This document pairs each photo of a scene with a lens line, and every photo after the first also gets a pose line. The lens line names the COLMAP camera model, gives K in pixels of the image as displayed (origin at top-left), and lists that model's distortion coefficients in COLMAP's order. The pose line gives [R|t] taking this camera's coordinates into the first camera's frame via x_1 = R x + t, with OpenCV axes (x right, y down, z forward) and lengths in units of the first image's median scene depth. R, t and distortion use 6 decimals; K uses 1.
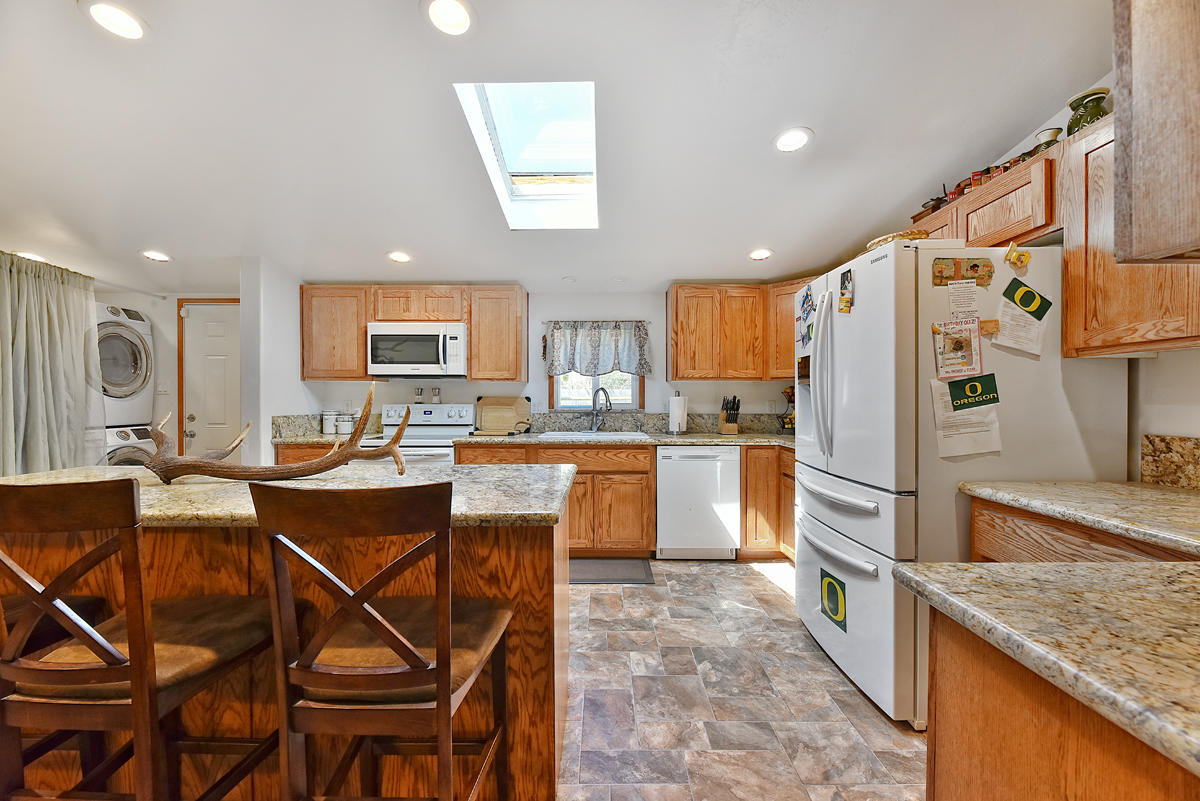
lens RADIAL K [[477.0, 0, 596.7], [0, 477.0, 401.2], [0, 0, 1]] dist [-0.000683, -0.000754]
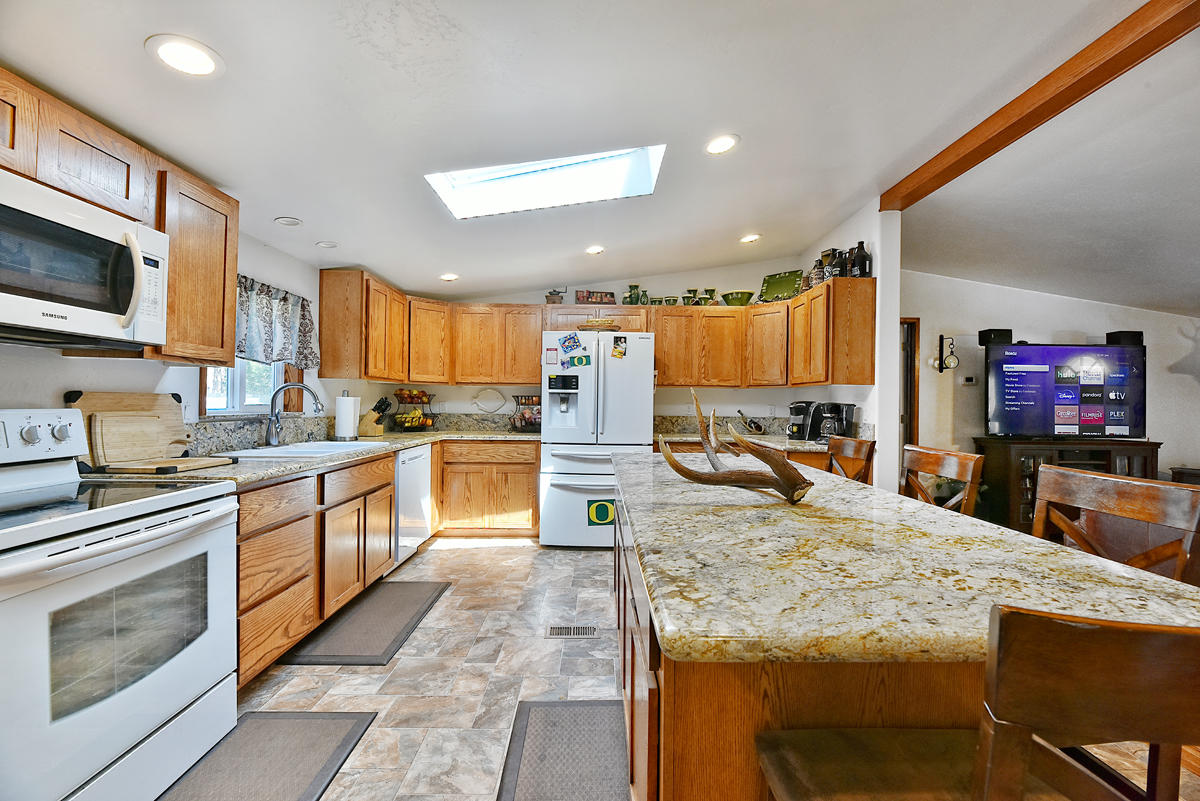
lens RADIAL K [[477.0, 0, 598.5], [0, 477.0, 401.8], [0, 0, 1]] dist [-0.000683, -0.000754]
pose [[0.000319, 0.000272, 1.000000, -0.758982], [-0.006447, 0.999979, -0.000270, -0.003771], [-0.999979, -0.006447, 0.000320, 0.583009]]
